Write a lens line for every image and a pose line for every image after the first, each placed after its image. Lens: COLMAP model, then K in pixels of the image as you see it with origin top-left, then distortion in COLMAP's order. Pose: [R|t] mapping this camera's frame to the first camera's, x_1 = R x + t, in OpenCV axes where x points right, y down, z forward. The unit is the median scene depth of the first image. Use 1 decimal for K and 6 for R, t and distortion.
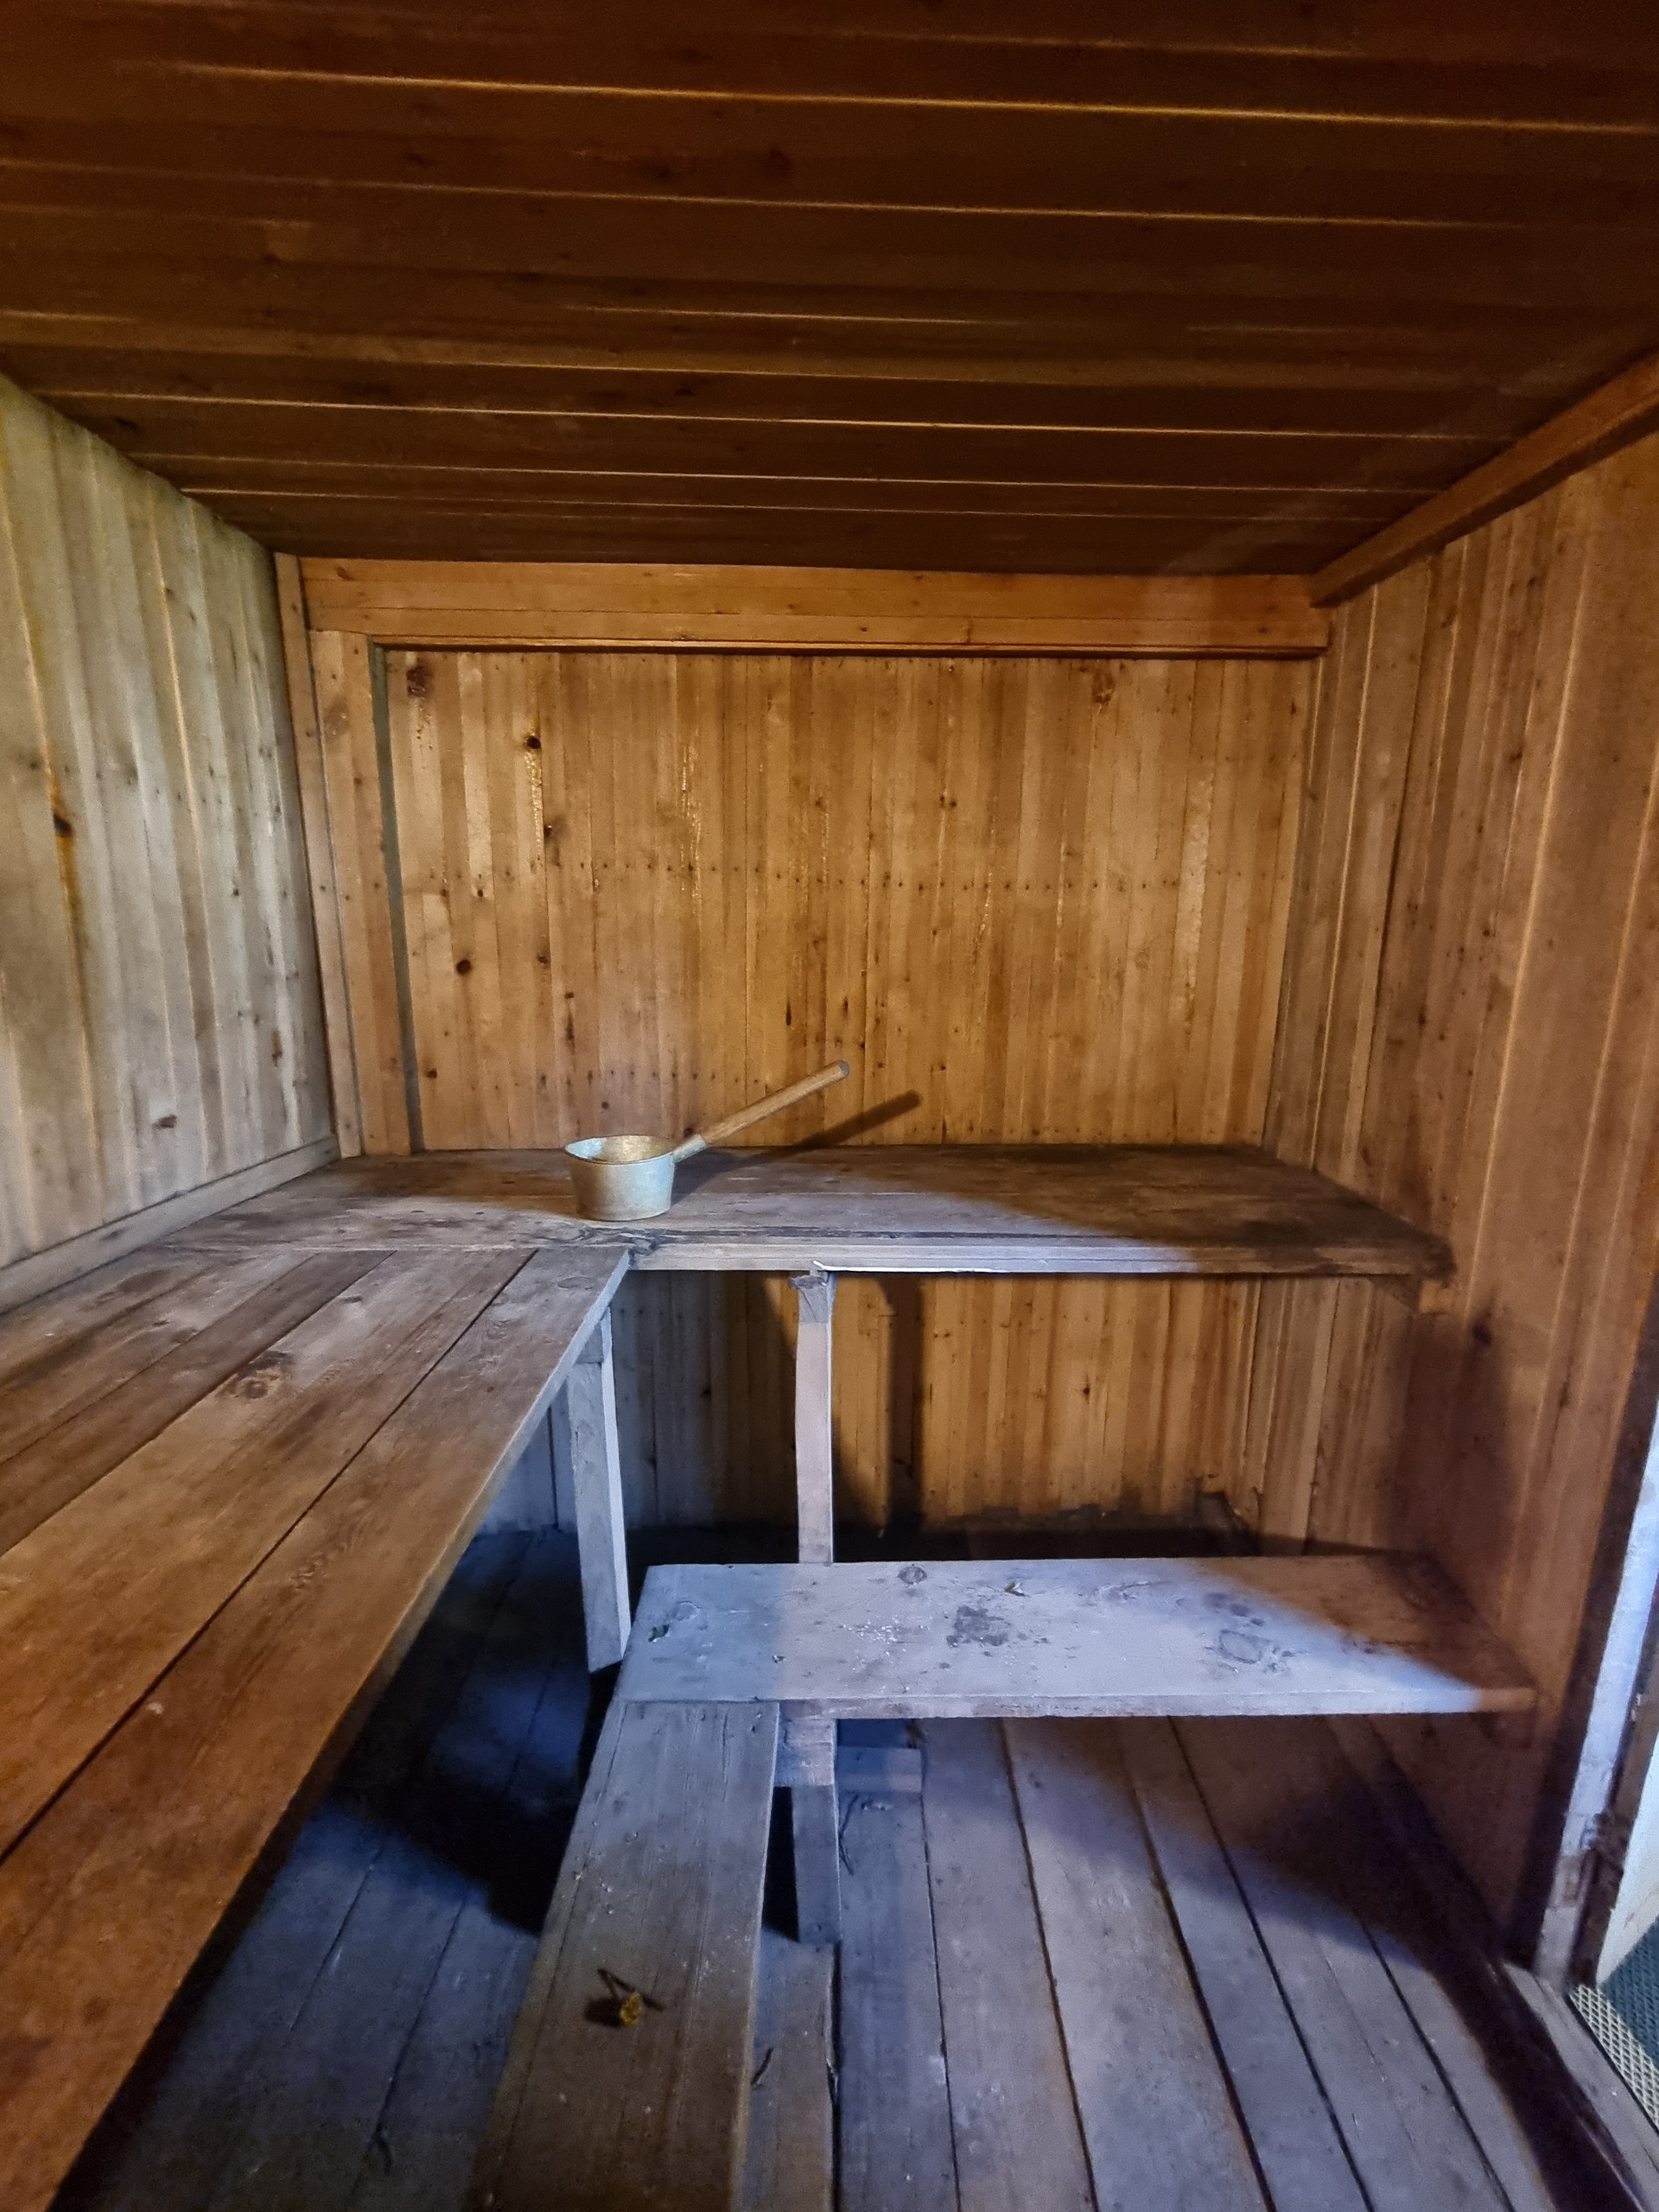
lens RADIAL K [[899.6, 0, 837.9], [0, 899.6, 1104.2], [0, 0, 1]] dist [-0.002051, -0.000315]
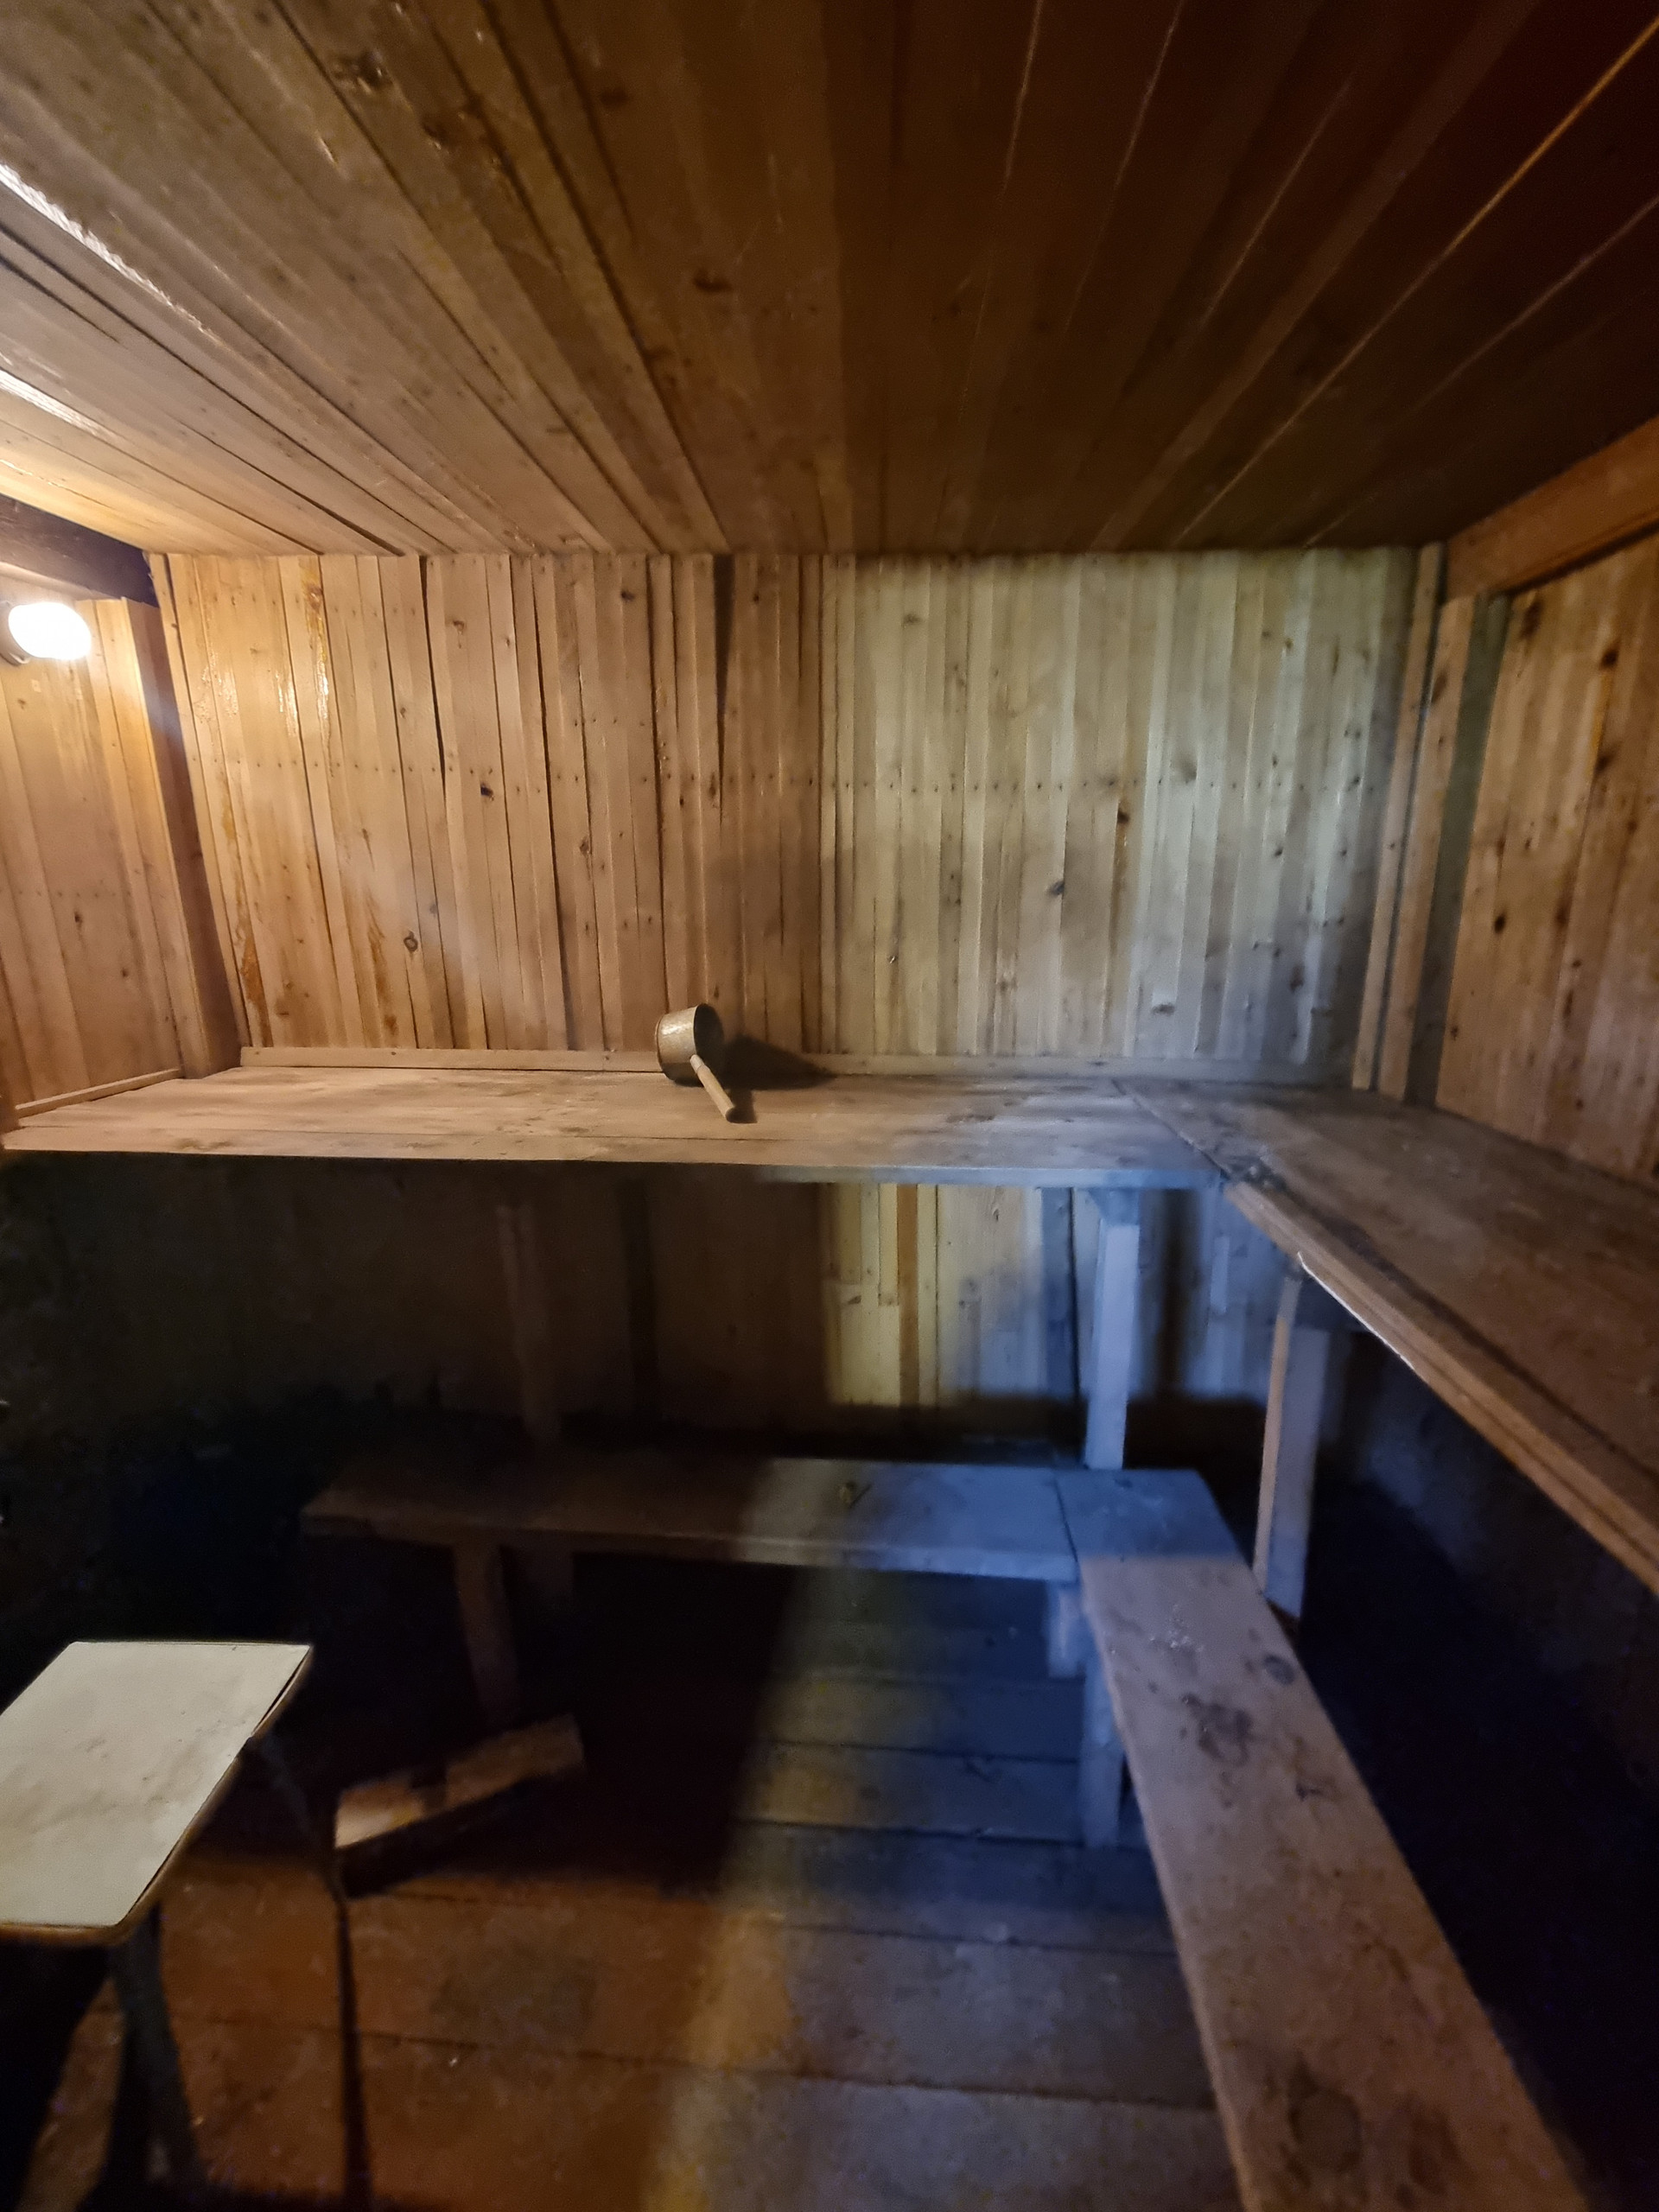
lens RADIAL K [[899.6, 0, 837.9], [0, 899.6, 1104.2], [0, 0, 1]] dist [-0.002051, -0.000315]
pose [[-0.057534, 0.235208, -0.970241, 0.752508], [-0.203444, 0.948695, 0.242049, -0.078724], [0.977395, 0.211315, -0.006731, 0.482704]]
